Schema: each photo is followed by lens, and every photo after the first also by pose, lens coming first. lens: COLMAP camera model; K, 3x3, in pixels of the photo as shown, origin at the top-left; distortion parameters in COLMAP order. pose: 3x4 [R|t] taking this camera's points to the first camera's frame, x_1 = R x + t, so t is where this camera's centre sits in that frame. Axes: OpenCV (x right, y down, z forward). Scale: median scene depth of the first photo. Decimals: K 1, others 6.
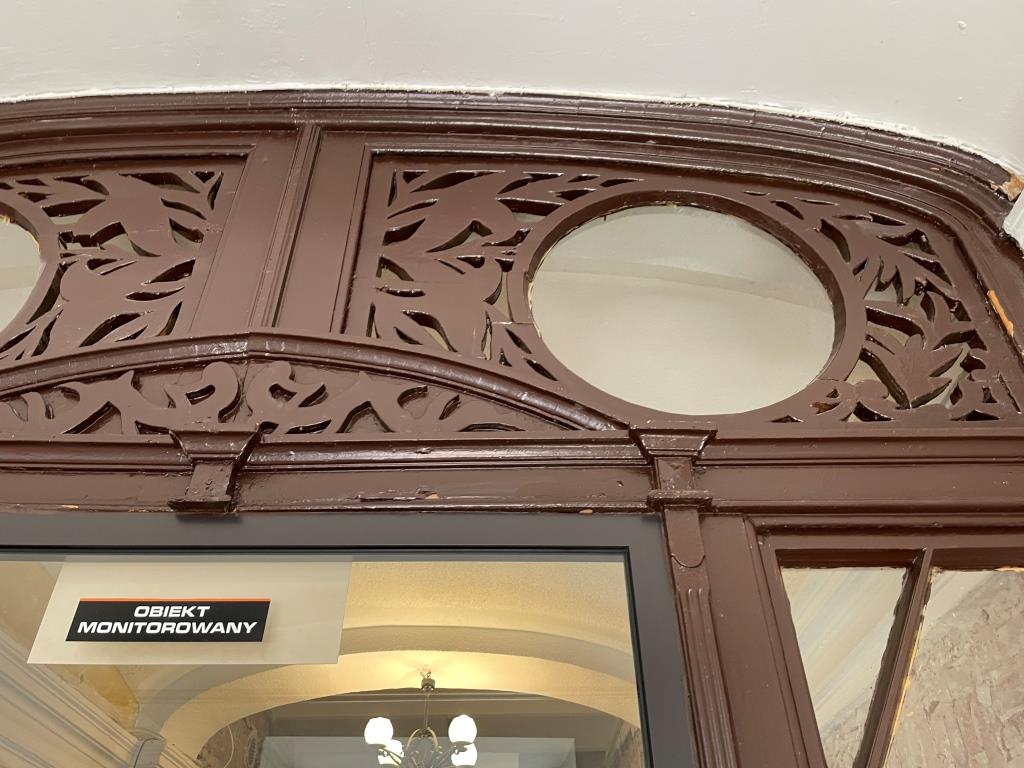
lens RADIAL K [[775.5, 0, 502.9], [0, 775.5, 386.8], [0, 0, 1]] dist [0.097542, -0.131956]
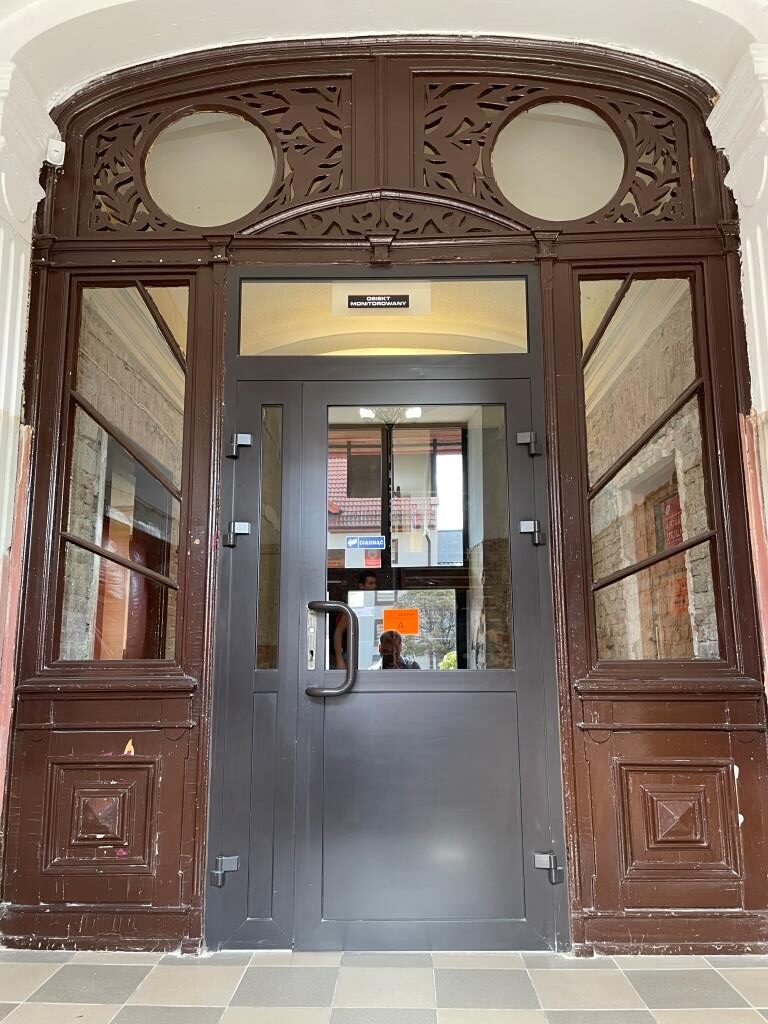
lens RADIAL K [[775.5, 0, 388.7], [0, 775.5, 510.8], [0, 0, 1]] dist [0.097542, -0.131956]
pose [[0.999779, -0.010131, -0.018429, -0.275880], [0.017614, 0.882169, 0.470604, -0.356399], [0.011490, -0.470824, 0.882152, -1.769463]]
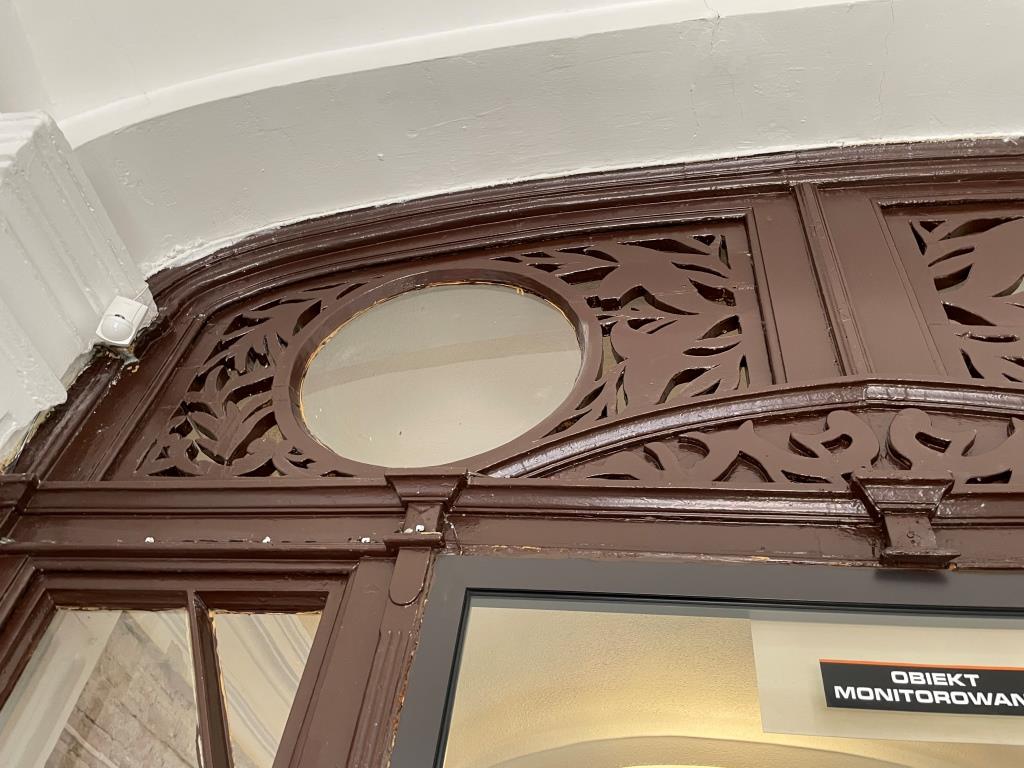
lens RADIAL K [[775.5, 0, 519.6], [0, 775.5, 377.6], [0, 0, 1]] dist [0.097542, -0.131956]
pose [[0.984890, -0.022423, -0.171721, -0.598127], [-0.001946, 0.990086, -0.140448, 0.064063], [0.173168, 0.138660, 0.975083, 0.012436]]
